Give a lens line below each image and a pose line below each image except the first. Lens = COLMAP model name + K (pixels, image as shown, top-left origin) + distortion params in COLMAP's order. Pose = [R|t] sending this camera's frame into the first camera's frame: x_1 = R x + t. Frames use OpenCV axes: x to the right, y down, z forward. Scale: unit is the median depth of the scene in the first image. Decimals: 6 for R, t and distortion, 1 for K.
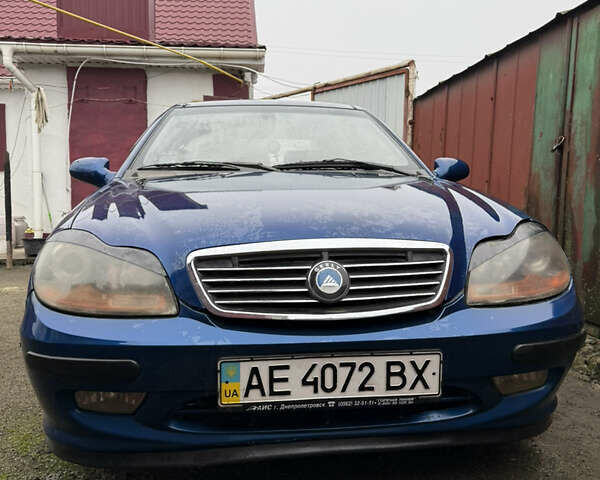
lens RADIAL K [[542.2, 0, 300.4], [0, 542.2, 239.4], [0, 0, 1]] dist [0.073434, -0.057535]
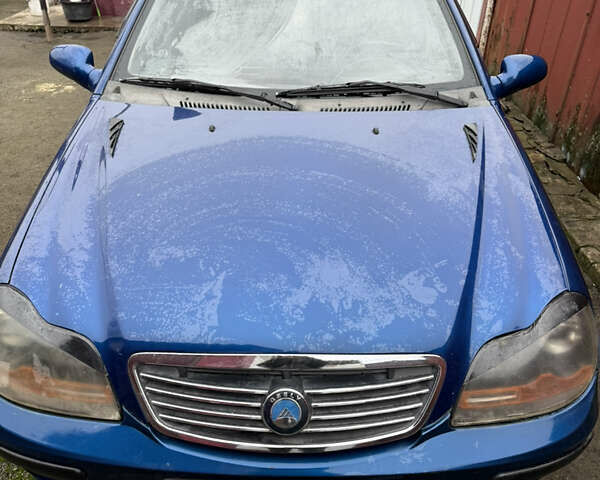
lens RADIAL K [[542.2, 0, 300.4], [0, 542.2, 242.9], [0, 0, 1]] dist [0.073434, -0.057535]
pose [[0.991422, 0.089185, -0.095546, 0.118352], [-0.035888, 0.888678, 0.457126, -0.493844], [0.125679, -0.449776, 0.884255, 0.316755]]
